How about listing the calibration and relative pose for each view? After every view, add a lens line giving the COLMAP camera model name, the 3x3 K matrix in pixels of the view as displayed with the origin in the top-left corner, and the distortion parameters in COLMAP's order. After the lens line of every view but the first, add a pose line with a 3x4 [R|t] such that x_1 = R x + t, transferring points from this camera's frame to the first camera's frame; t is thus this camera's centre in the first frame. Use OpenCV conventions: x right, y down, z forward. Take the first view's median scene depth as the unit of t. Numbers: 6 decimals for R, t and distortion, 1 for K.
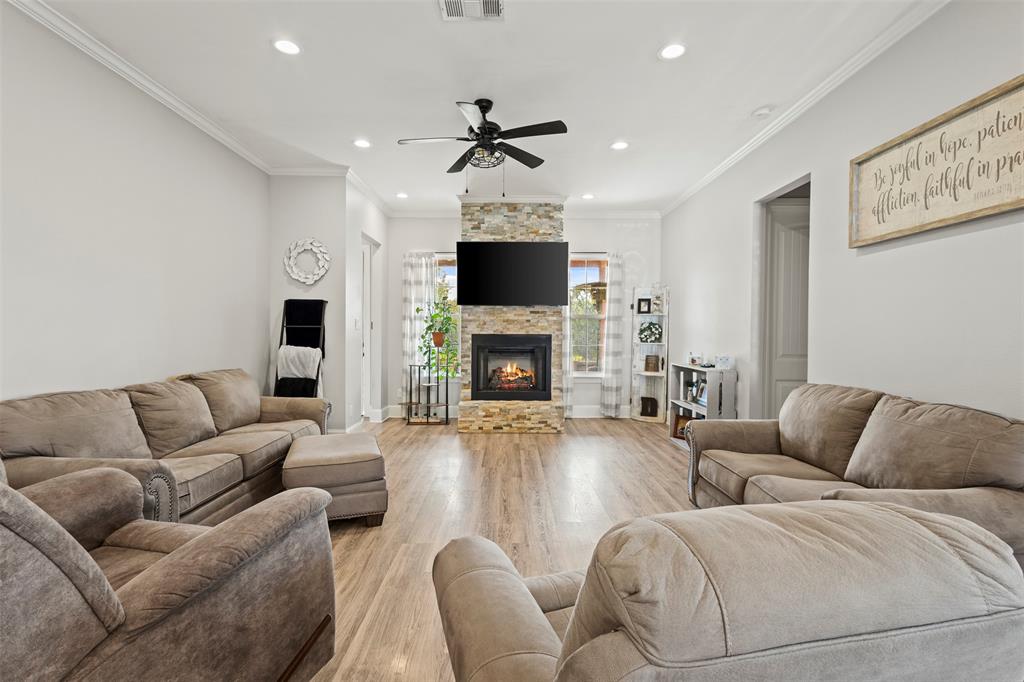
lens RADIAL K [[471.6, 0, 510.1], [0, 471.6, 340.6], [0, 0, 1]] dist [0.011167, -0.002323]
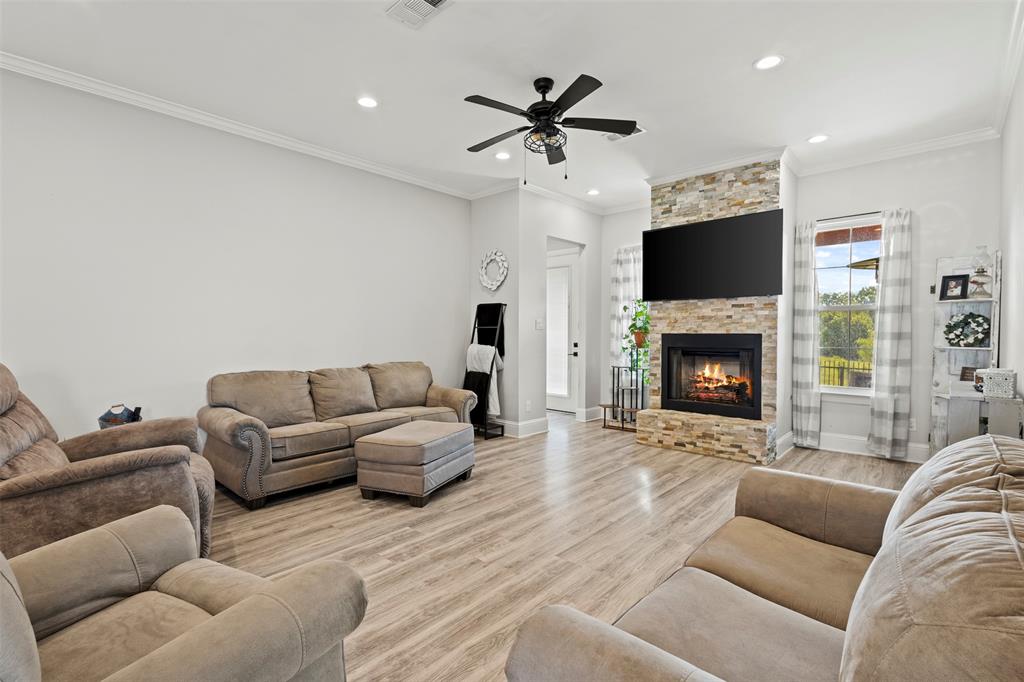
lens RADIAL K [[471.6, 0, 512.8], [0, 471.6, 340.0], [0, 0, 1]] dist [0.011167, -0.002323]
pose [[0.737005, 0.005890, -0.675861, 0.309972], [-0.007528, 0.999972, 0.000505, -0.000221], [0.675845, 0.004716, 0.737029, 0.165870]]
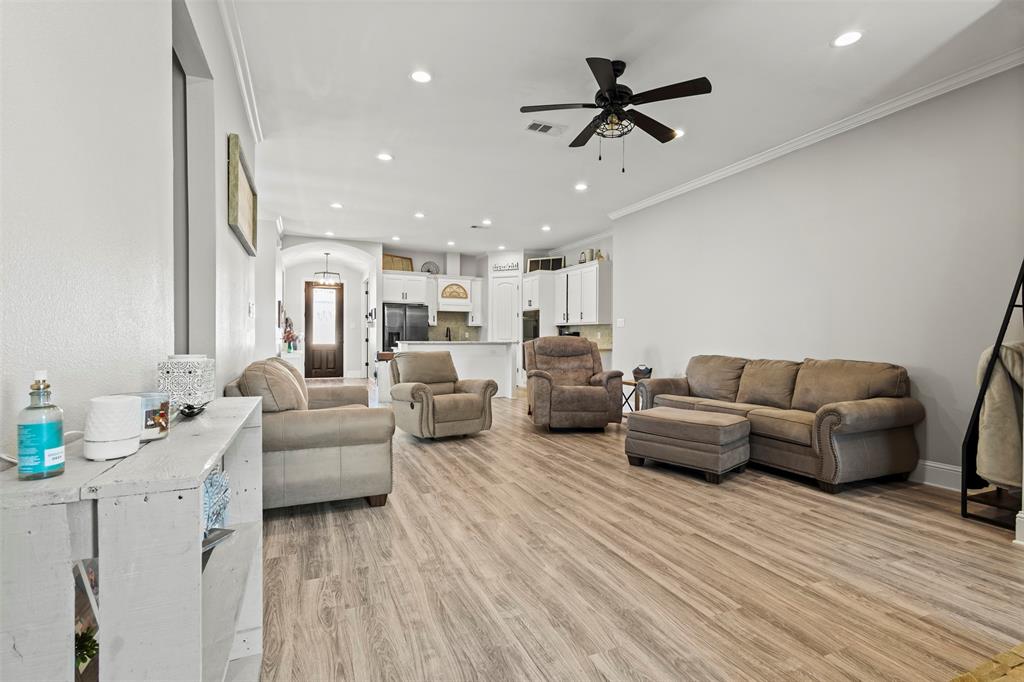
lens RADIAL K [[471.6, 0, 511.1], [0, 471.6, 339.5], [0, 0, 1]] dist [0.011167, -0.002323]
pose [[-0.918885, -0.007921, -0.394445, 0.286294], [-0.015616, 0.999745, 0.016302, 0.008282], [0.394215, 0.021140, -0.918775, 1.044028]]
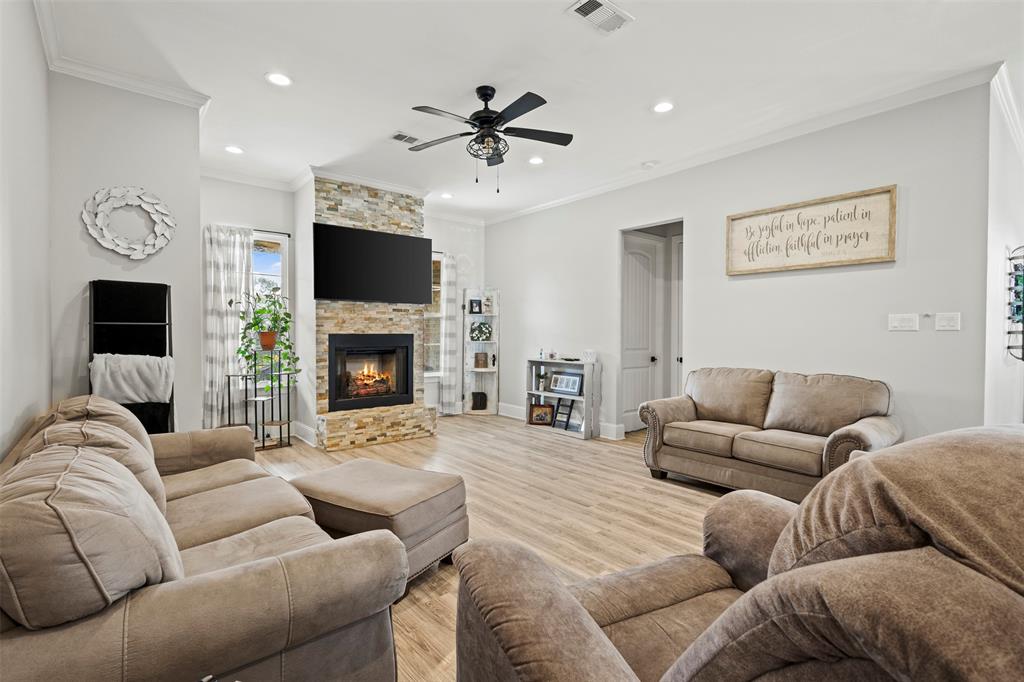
lens RADIAL K [[471.6, 0, 509.7], [0, 471.6, 339.9], [0, 0, 1]] dist [0.011167, -0.002323]
pose [[0.774593, -0.012978, 0.632327, -0.367443], [0.011705, 0.999912, 0.006184, -0.004623], [-0.632352, 0.002611, 0.774677, 0.139291]]
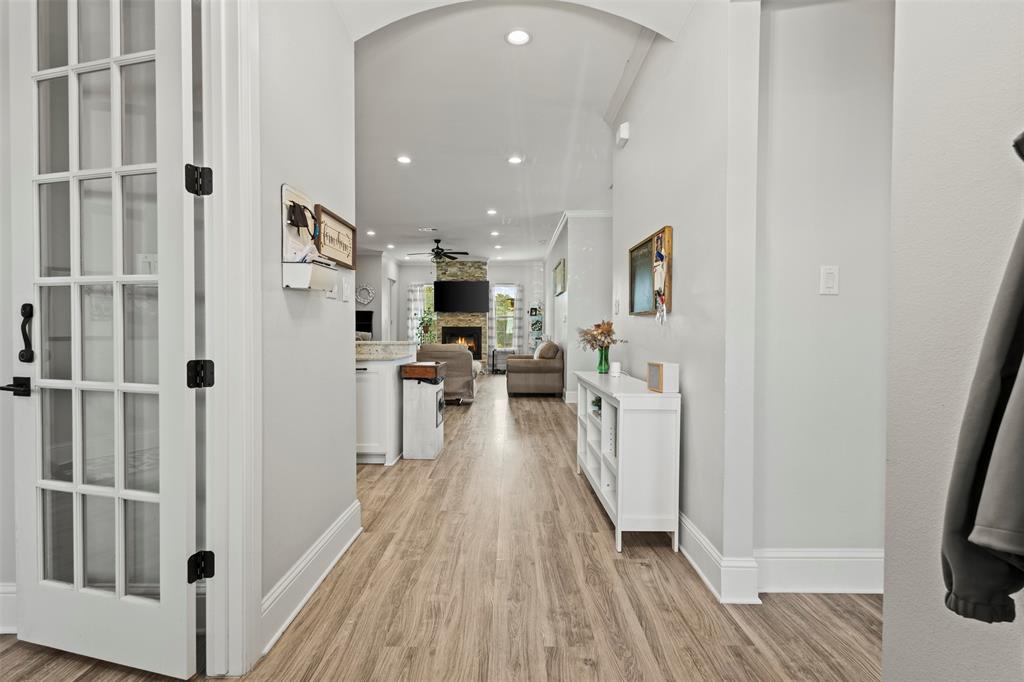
lens RADIAL K [[471.6, 0, 508.3], [0, 471.6, 340.3], [0, 0, 1]] dist [0.011167, -0.002323]
pose [[0.999944, -0.002810, -0.010230, 0.223101], [0.002873, 0.999976, 0.006231, 0.032687], [0.010212, -0.006260, 0.999928, -1.009180]]
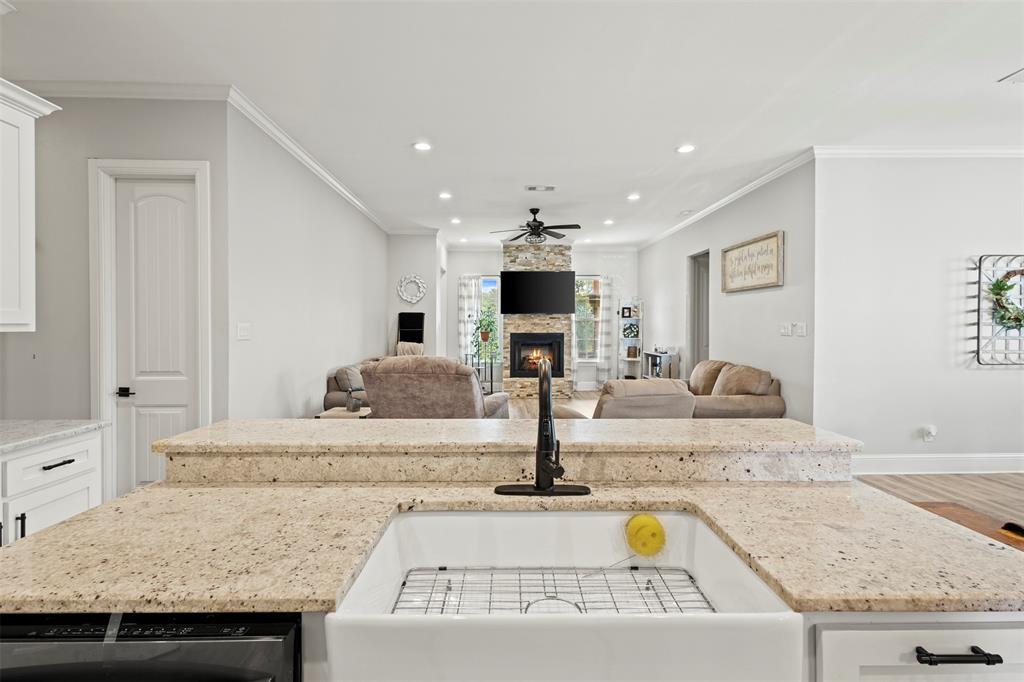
lens RADIAL K [[471.6, 0, 511.6], [0, 471.6, 326.8], [0, 0, 1]] dist [0.011167, -0.002323]
pose [[0.999768, -0.005210, 0.020888, -0.108660], [0.005480, 0.999902, -0.012879, -0.014111], [-0.020819, 0.012990, 0.999699, -0.486128]]
